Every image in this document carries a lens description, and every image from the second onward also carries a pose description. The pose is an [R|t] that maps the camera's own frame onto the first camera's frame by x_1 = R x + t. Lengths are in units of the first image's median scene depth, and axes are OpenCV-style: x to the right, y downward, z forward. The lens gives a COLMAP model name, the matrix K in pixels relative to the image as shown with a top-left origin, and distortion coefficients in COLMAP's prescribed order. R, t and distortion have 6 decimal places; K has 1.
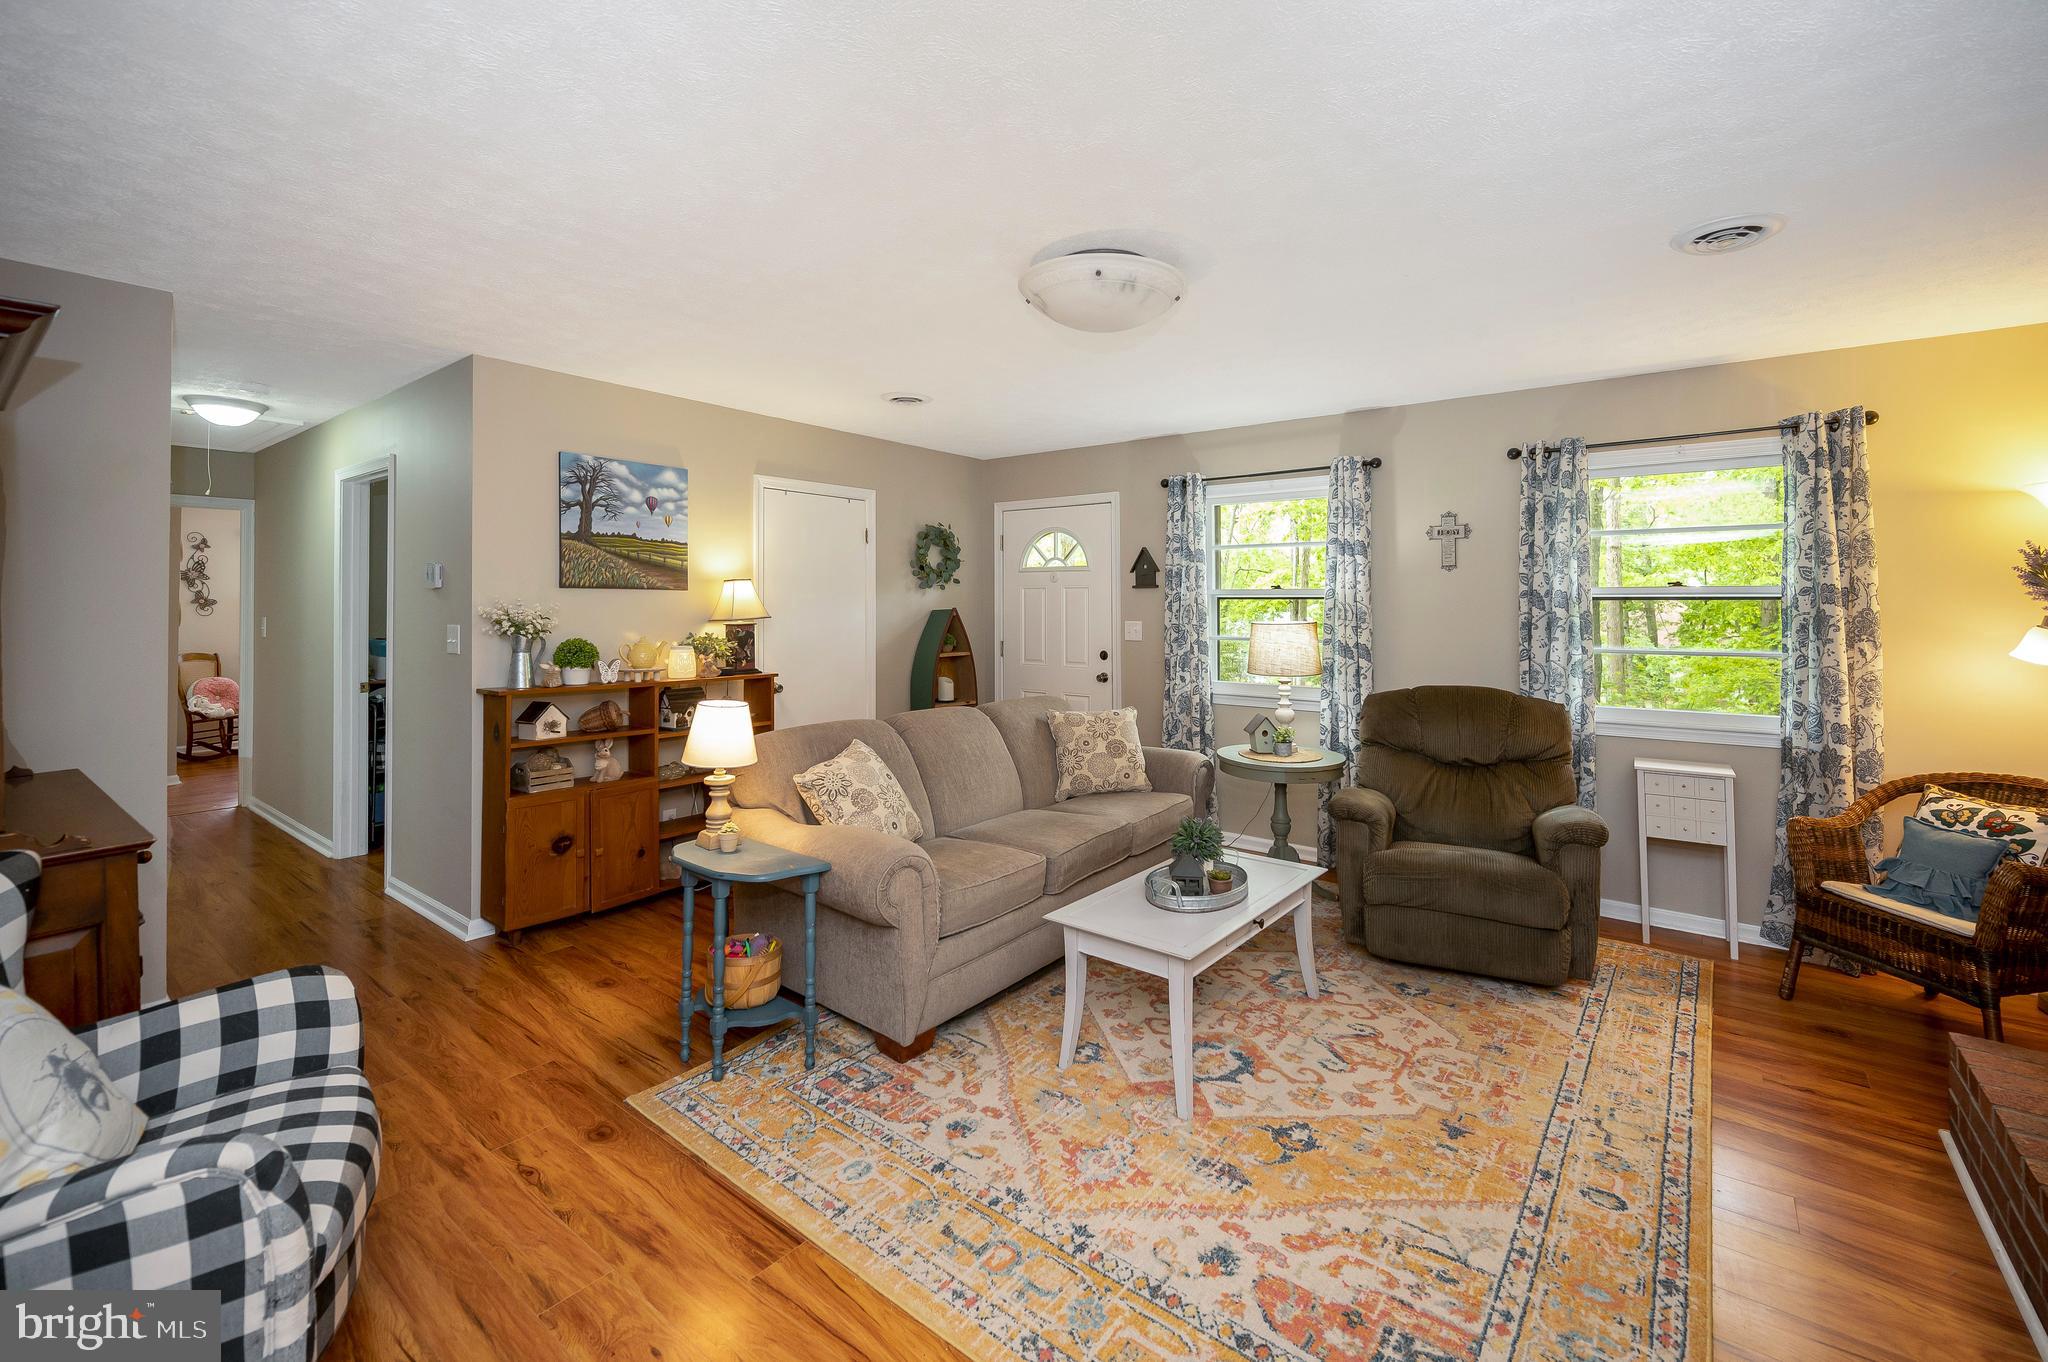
lens RADIAL K [[859.0, 0, 1061.2], [0, 859.0, 587.9], [0, 0, 1]] dist [0.010356, 0.000044]
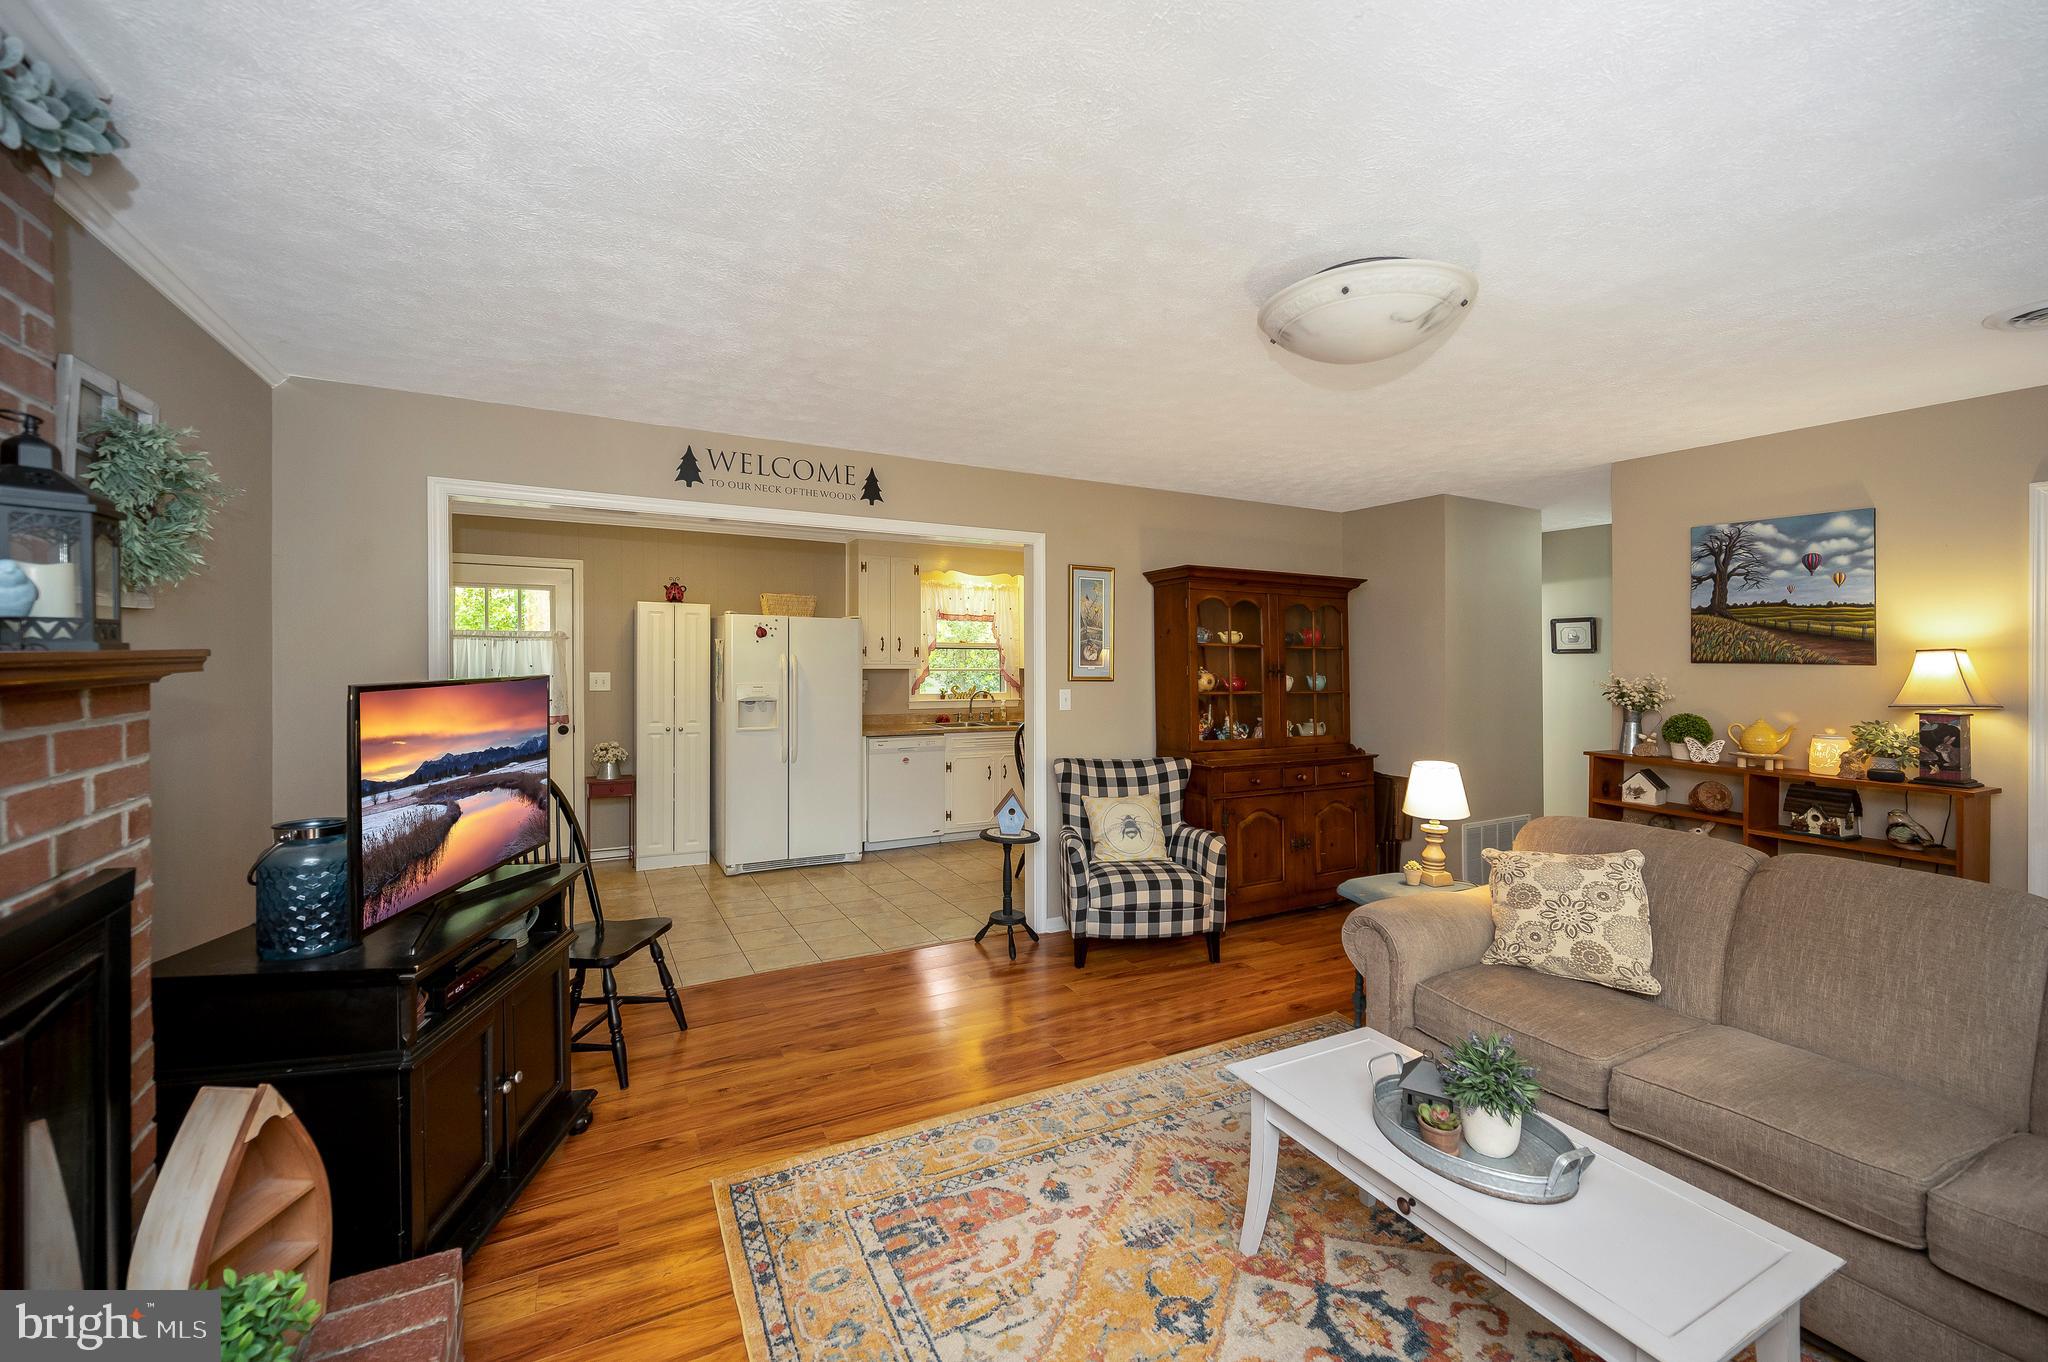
lens RADIAL K [[832.6, 0, 1026.9], [0, 832.6, 654.8], [0, 0, 1]] dist [0.000385, -0.000179]
pose [[-0.425886, -0.012733, -0.904687, 1.067990], [0.001818, 0.999887, -0.014929, 0.005925], [0.904775, -0.008003, -0.425814, 1.204756]]
